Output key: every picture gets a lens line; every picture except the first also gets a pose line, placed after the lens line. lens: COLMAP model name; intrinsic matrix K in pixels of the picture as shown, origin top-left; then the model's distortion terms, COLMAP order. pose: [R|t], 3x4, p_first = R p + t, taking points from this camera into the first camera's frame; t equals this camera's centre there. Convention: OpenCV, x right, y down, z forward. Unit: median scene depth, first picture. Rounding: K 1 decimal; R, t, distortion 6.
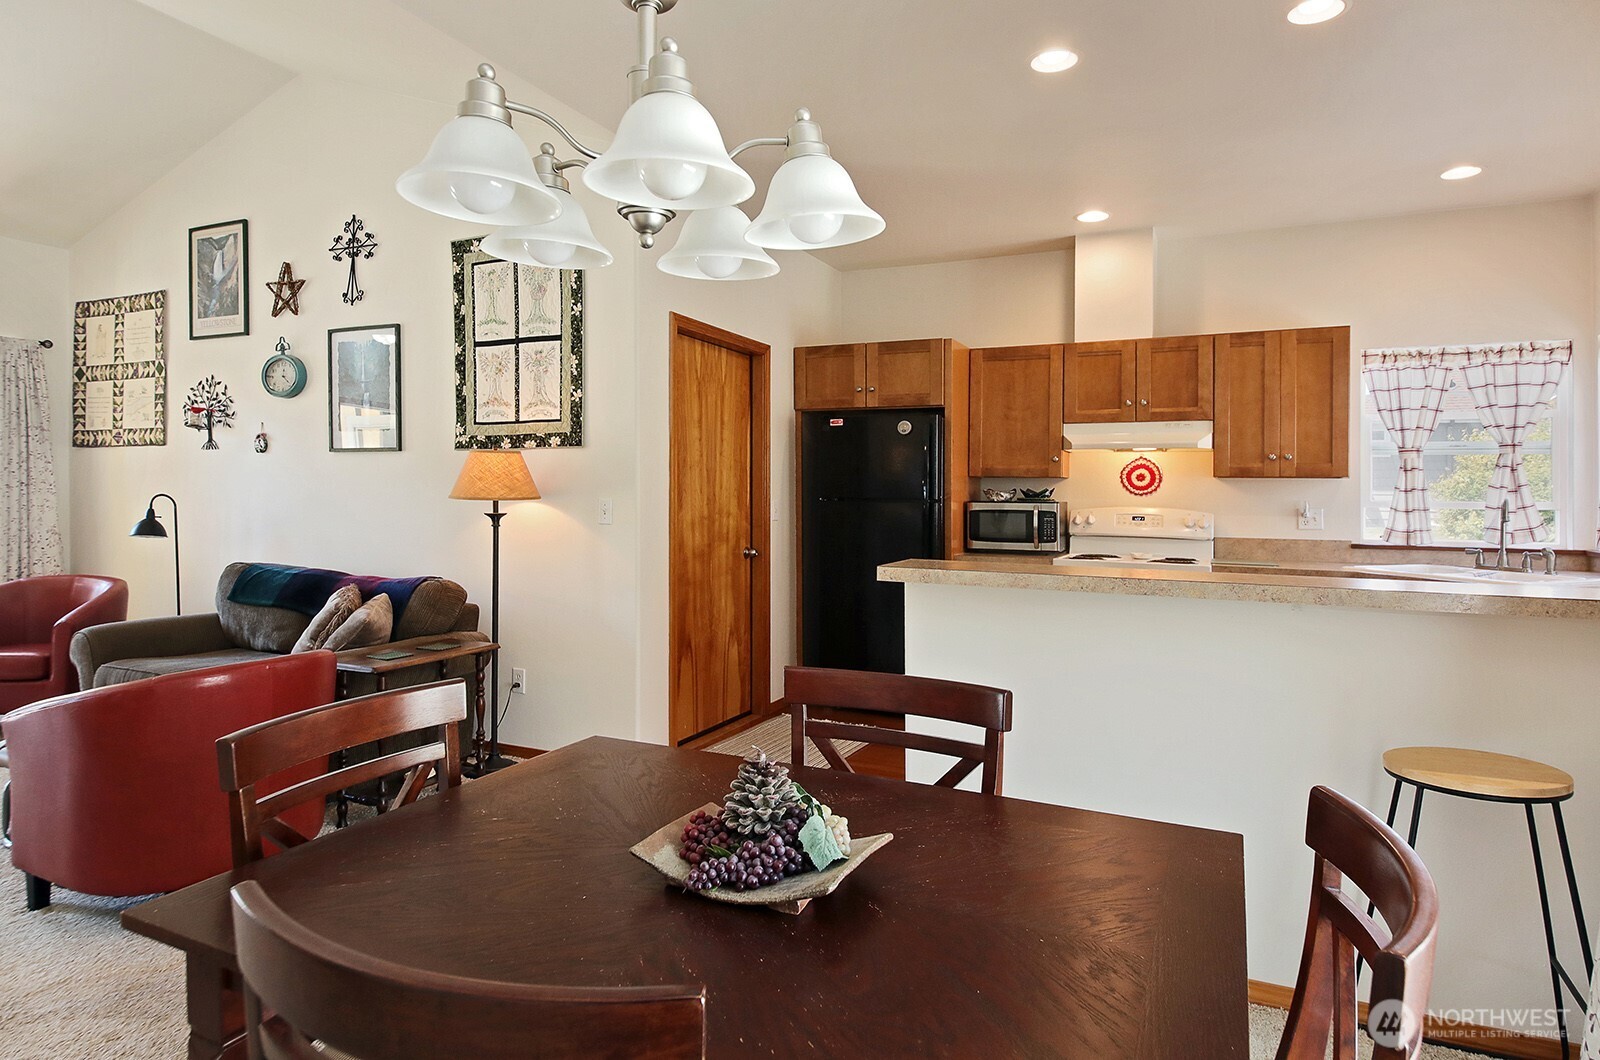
lens RADIAL K [[936.4, 0, 807.7], [0, 936.4, 511.4], [0, 0, 1]] dist [0.038662, -0.028426]
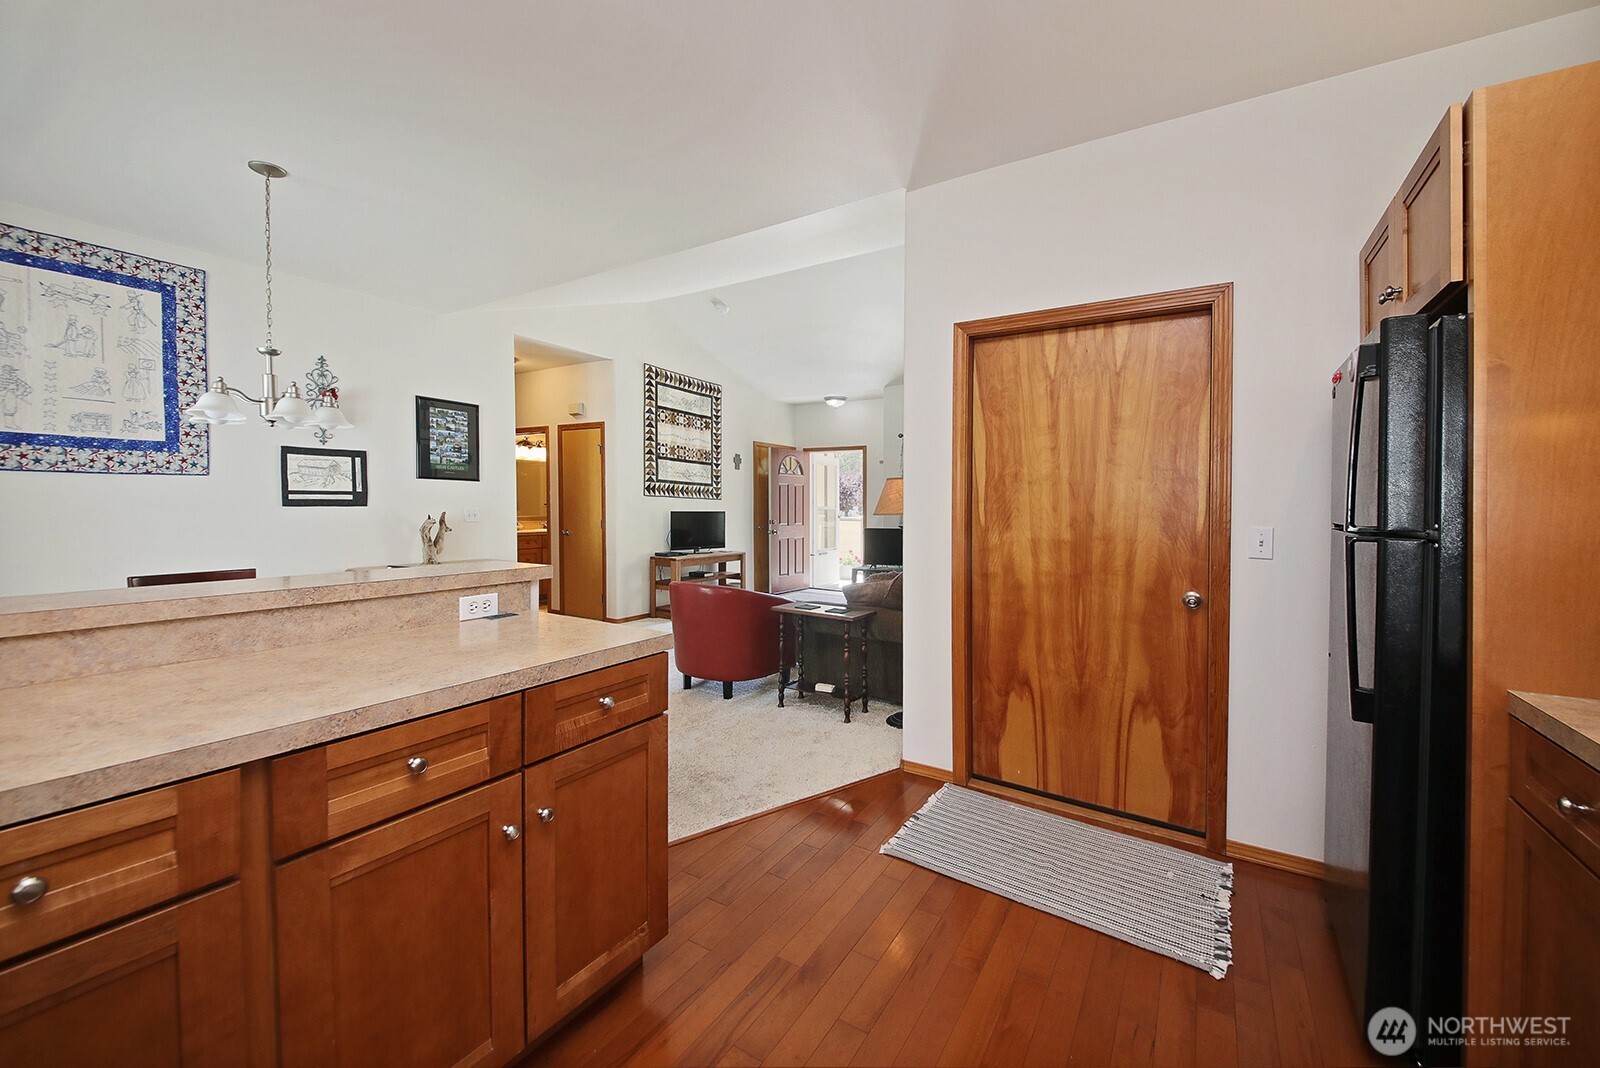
lens RADIAL K [[648.1, 0, 840.5], [0, 648.1, 523.4], [0, 0, 1]] dist [0.000938, 0.000269]
pose [[-0.098281, 0.015731, -0.995034, 0.476996], [-0.037032, 0.999125, 0.019453, -0.013605], [0.994469, 0.038760, -0.097612, 0.853446]]
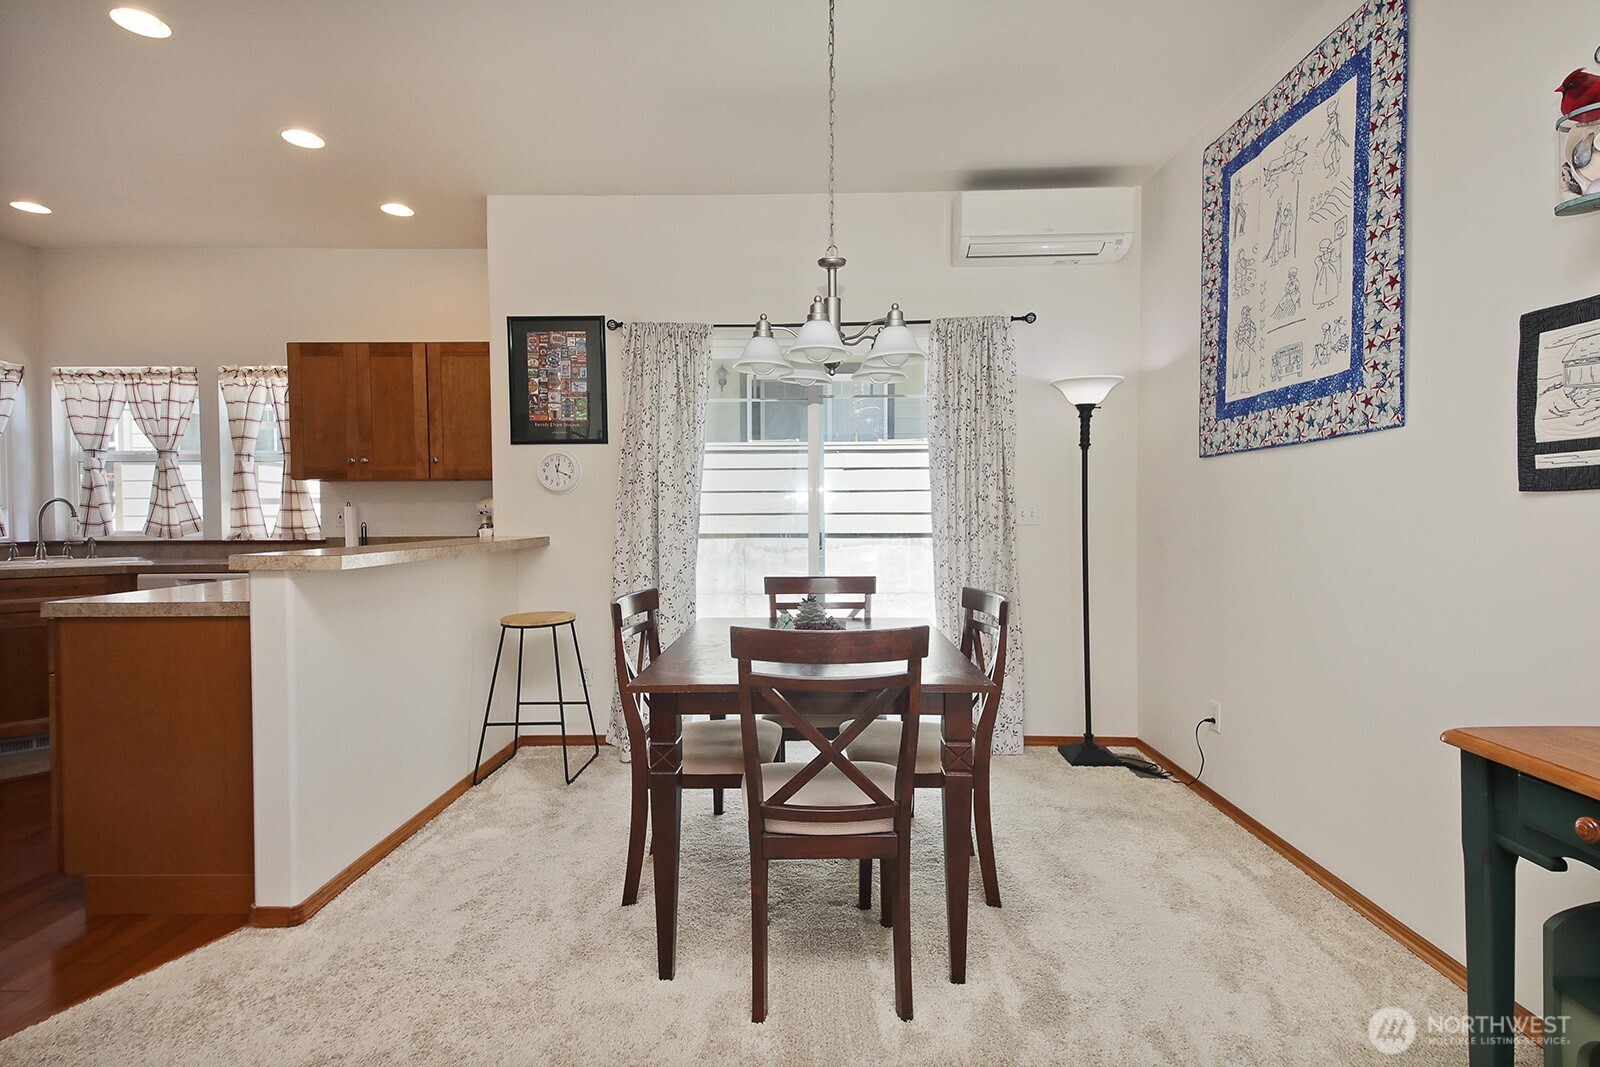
lens RADIAL K [[784.7, 0, 805.8], [0, 784.7, 522.6], [0, 0, 1]] dist [0.040782, -0.019128]
pose [[-0.402625, -0.020400, 0.915138, -0.486206], [0.019645, 0.999329, 0.030919, 0.003840], [-0.915154, 0.030426, -0.401954, 0.482063]]
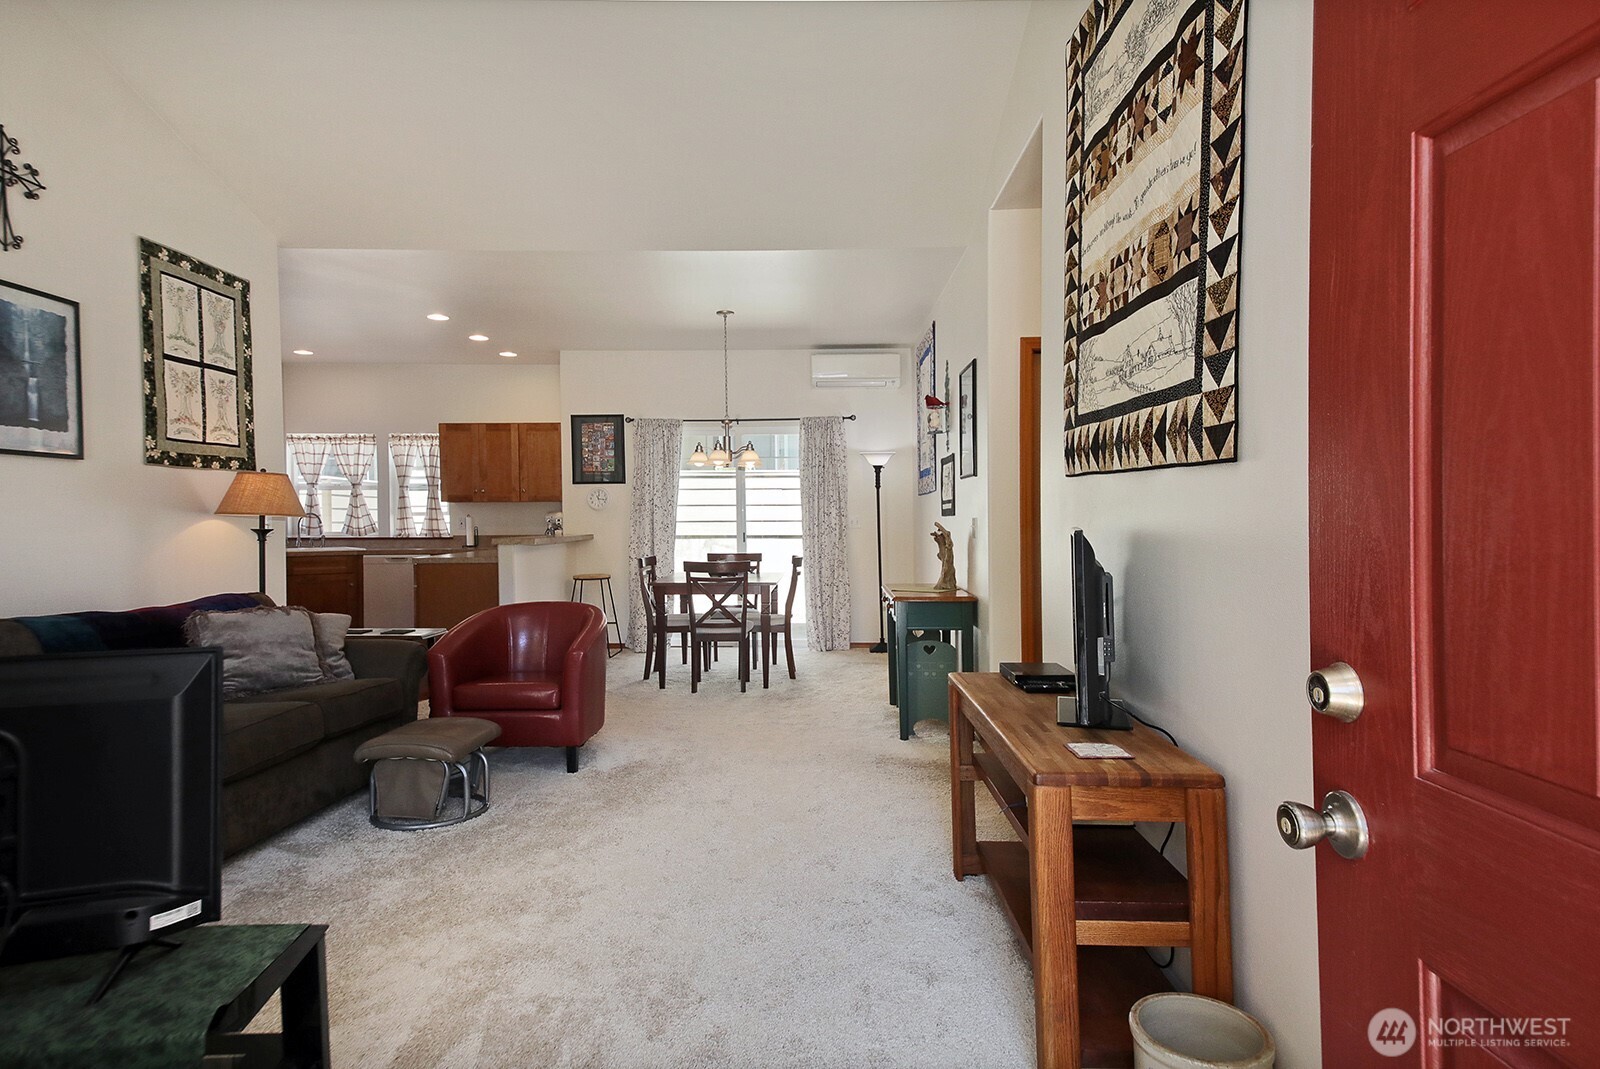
lens RADIAL K [[899.2, 0, 813.5], [0, 899.2, 528.1], [0, 0, 1]] dist [0.049001, -0.000809]
pose [[-0.412609, -0.019189, 0.910706, -1.349500], [0.018697, 0.999389, 0.029529, -0.015993], [-0.910716, 0.029211, -0.411998, 0.717632]]
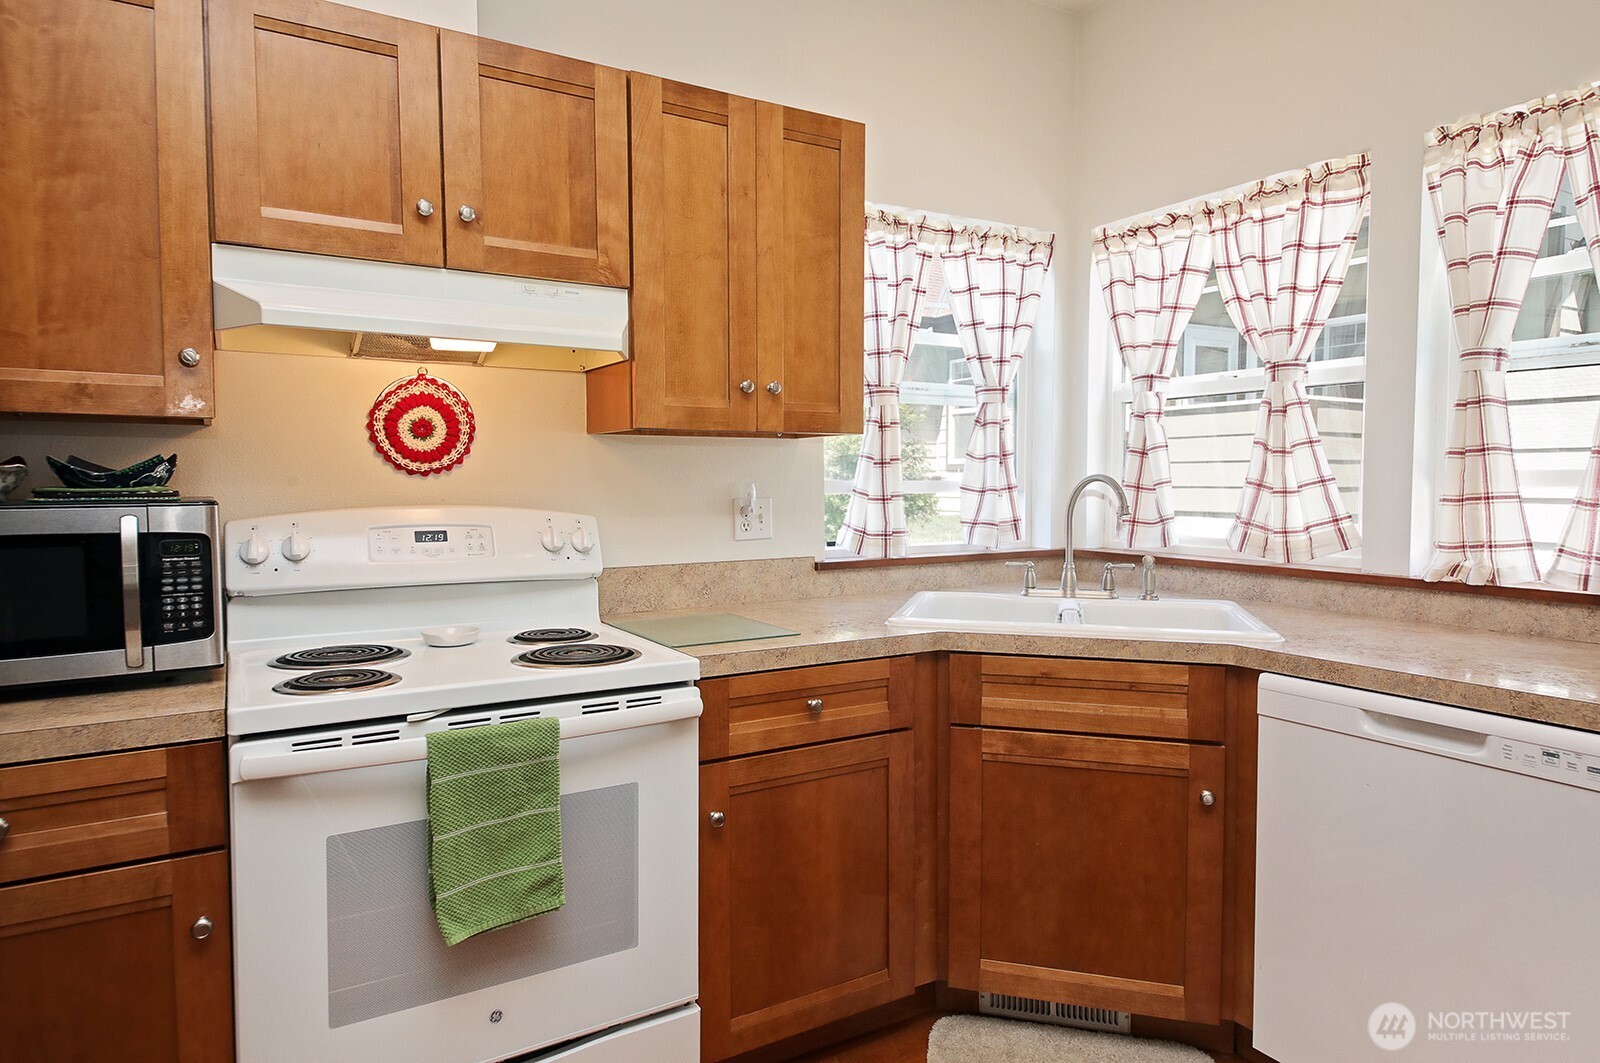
lens RADIAL K [[964.9, 0, 787.1], [0, 964.9, 527.7], [0, 0, 1]] dist [0.058481, -0.038560]
pose [[0.578851, -0.055735, 0.813526, 0.123584], [0.023297, 0.998385, 0.051822, -0.013955], [-0.815101, -0.011044, 0.579214, 0.711500]]
